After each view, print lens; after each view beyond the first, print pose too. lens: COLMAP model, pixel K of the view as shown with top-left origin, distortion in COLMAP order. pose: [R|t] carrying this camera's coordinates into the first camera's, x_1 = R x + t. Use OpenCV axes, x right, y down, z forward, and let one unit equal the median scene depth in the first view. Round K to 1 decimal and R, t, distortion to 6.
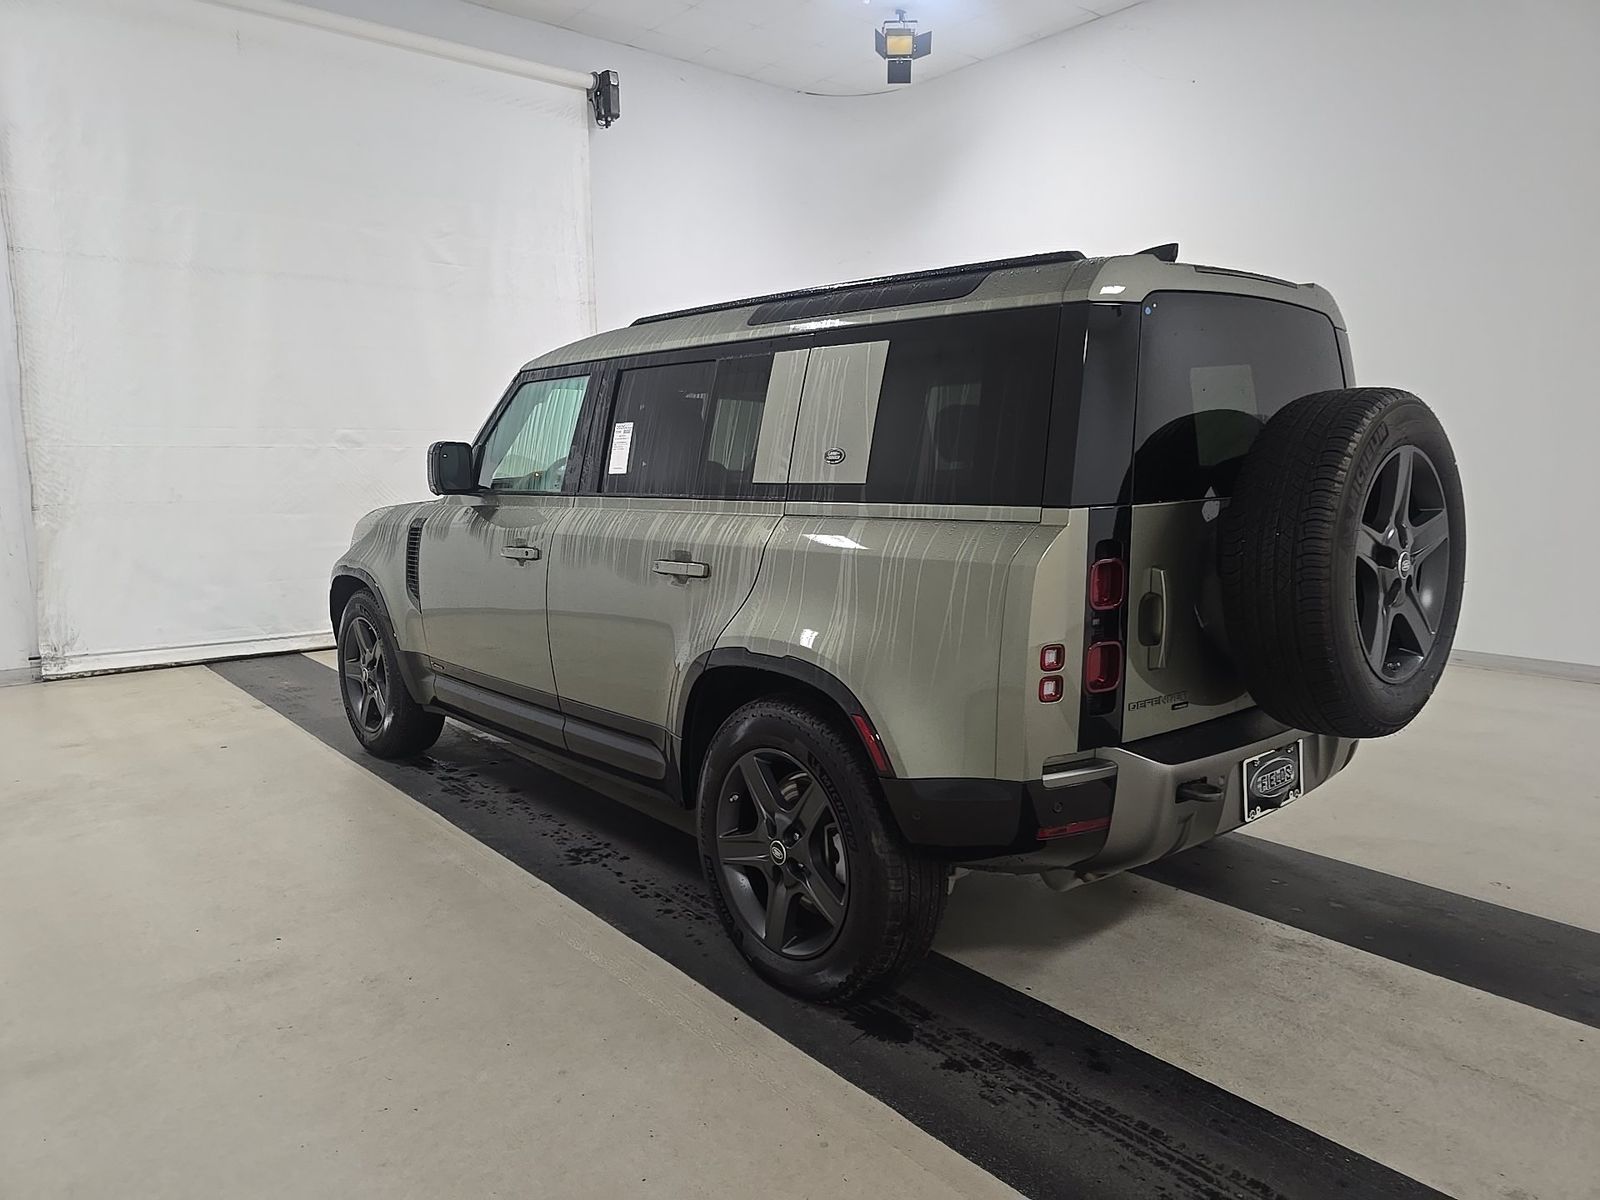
lens RADIAL K [[1064.5, 0, 802.0], [0, 1064.5, 610.6], [0, 0, 1]] dist [0.046553, 0.001000]
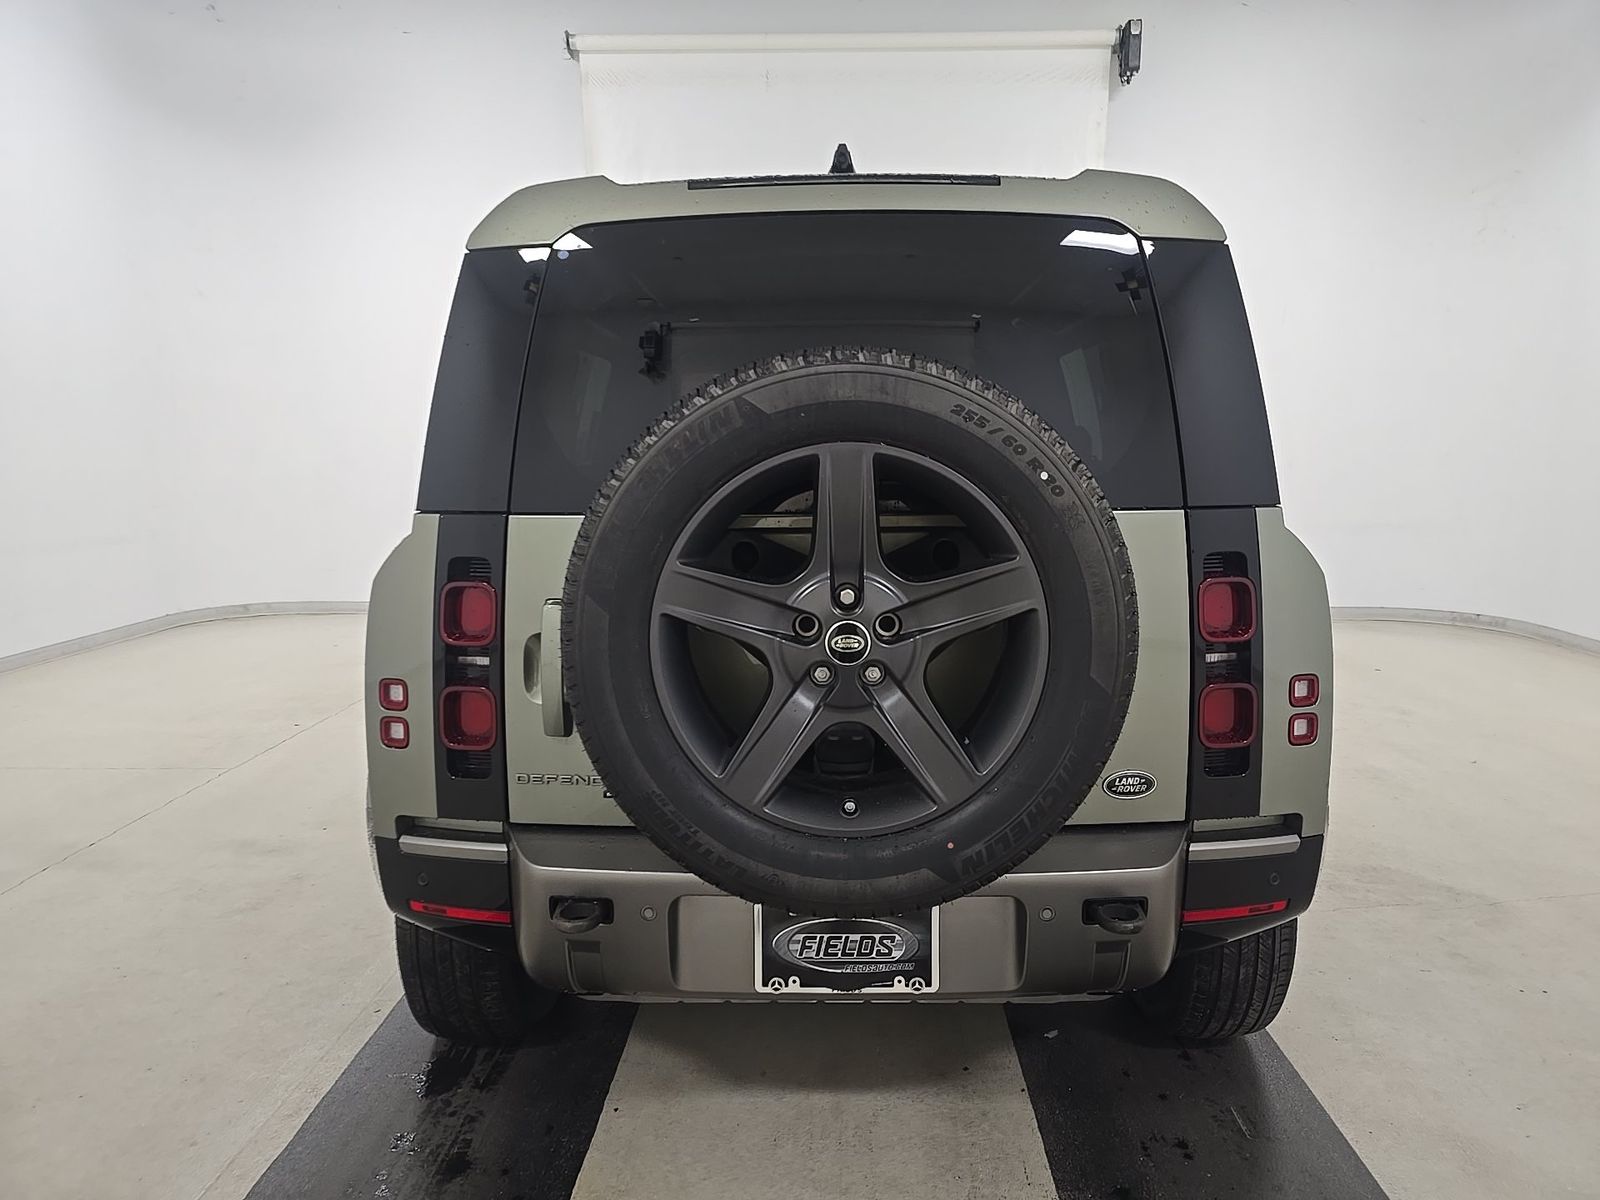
lens RADIAL K [[1067.3, 0, 800.0], [0, 1067.3, 600.0], [0, 0, 1]] dist [0.025311, -0.001447]
pose [[0.740377, 0.101554, -0.664476, 0.663534], [-0.100181, 0.994152, 0.040315, -0.061120], [0.664685, 0.036720, 0.746221, 0.389825]]
